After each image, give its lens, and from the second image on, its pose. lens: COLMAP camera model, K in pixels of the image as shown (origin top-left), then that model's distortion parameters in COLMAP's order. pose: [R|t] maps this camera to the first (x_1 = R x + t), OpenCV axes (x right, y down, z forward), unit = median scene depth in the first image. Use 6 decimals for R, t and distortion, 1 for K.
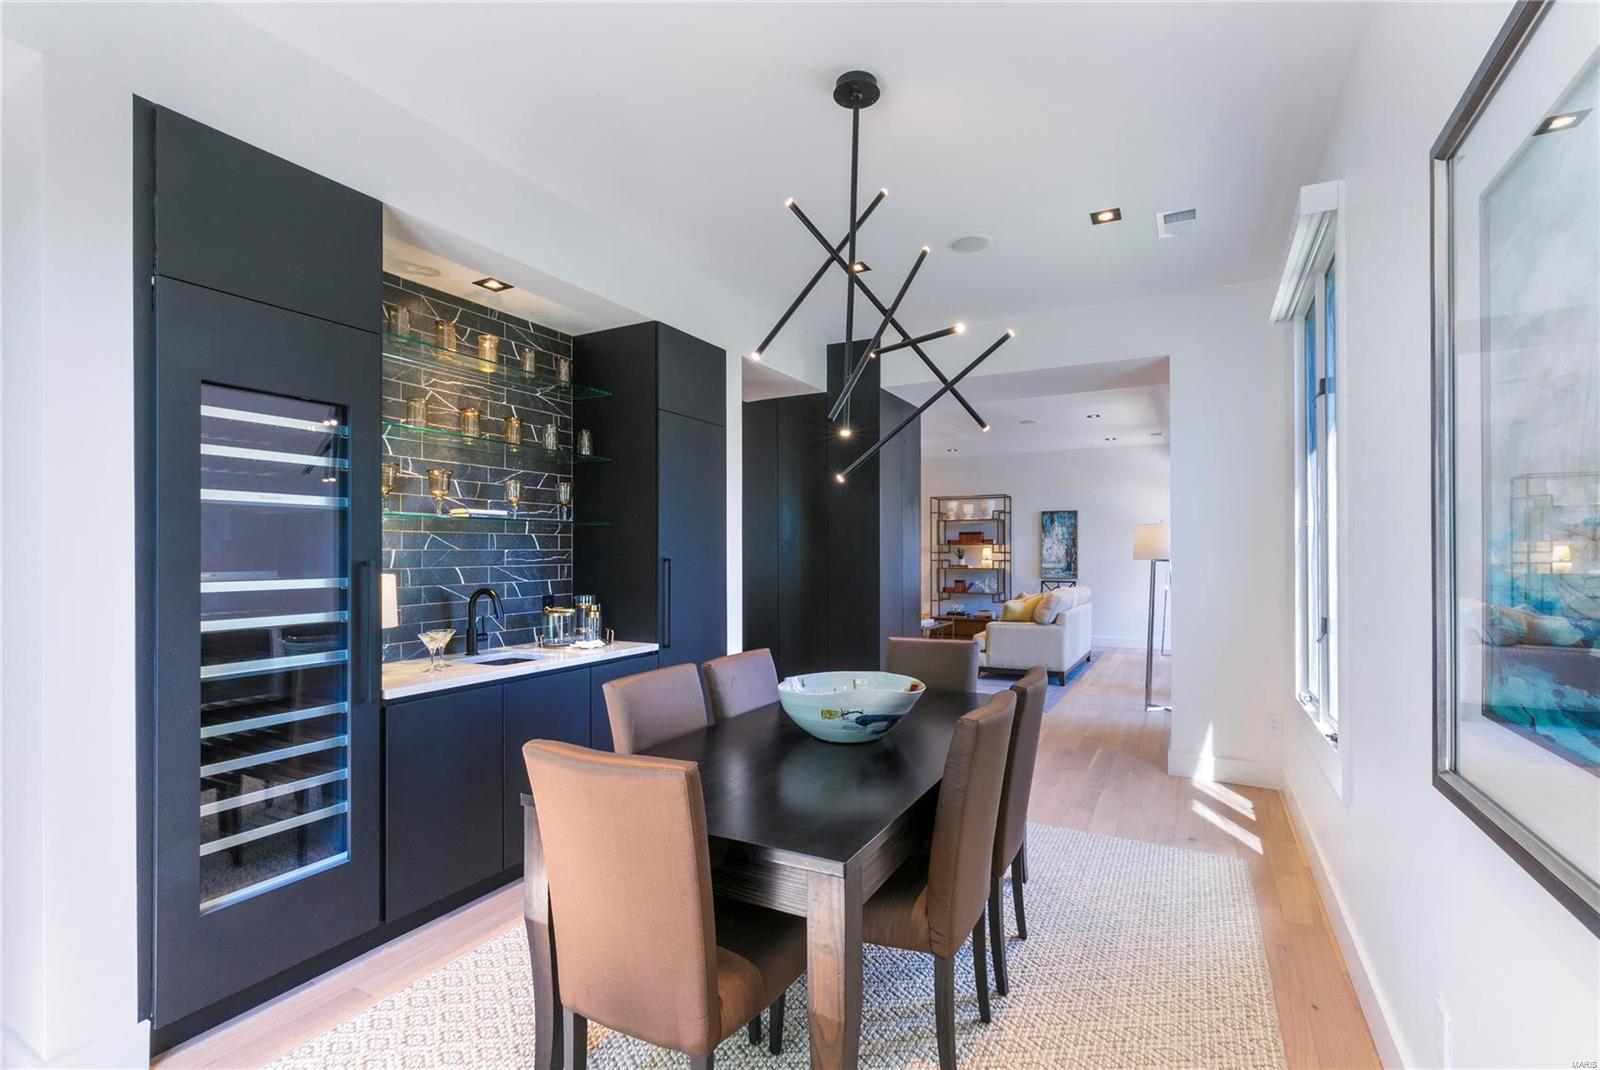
lens RADIAL K [[727.1, 0, 810.3], [0, 727.1, 541.1], [0, 0, 1]] dist [0.010780, 0.000000]
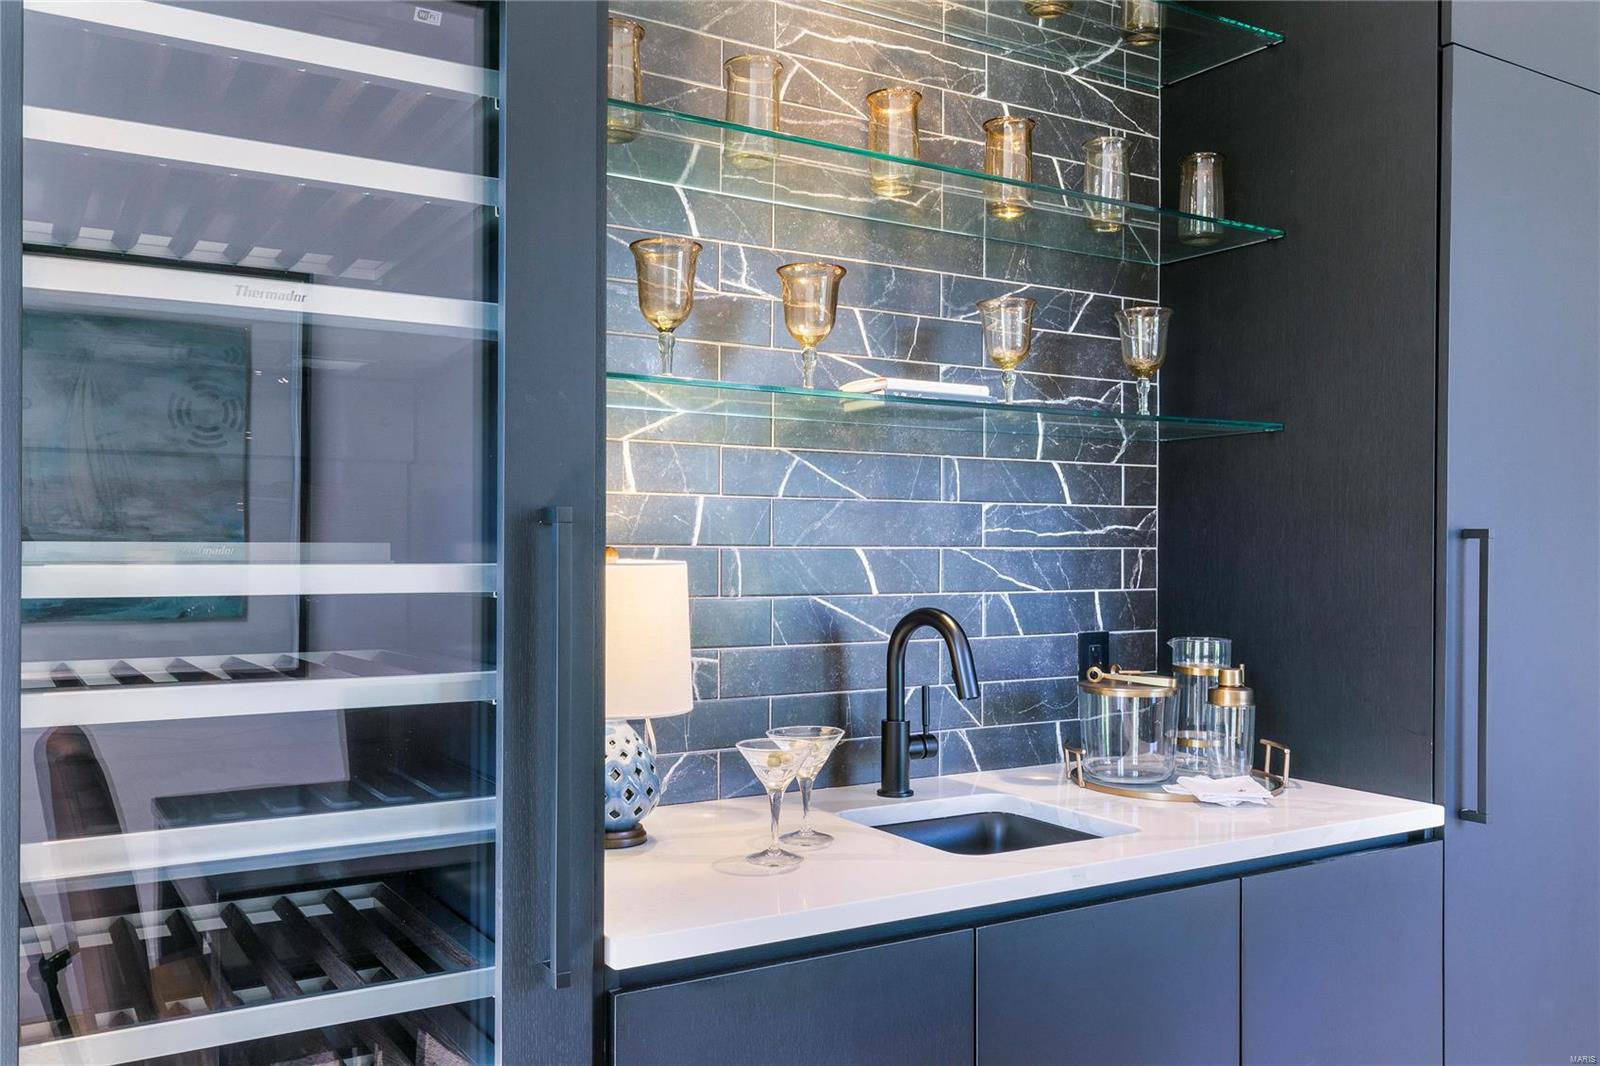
lens RADIAL K [[1332.2, 0, 800.2], [0, 1332.2, 578.1], [0, 0, 1]] dist [0.001240, -0.000346]
pose [[0.860185, 0.019929, -0.509593, -0.166060], [0.000235, 0.999221, 0.039474, 0.023827], [0.509982, -0.034075, 0.859510, 0.400144]]
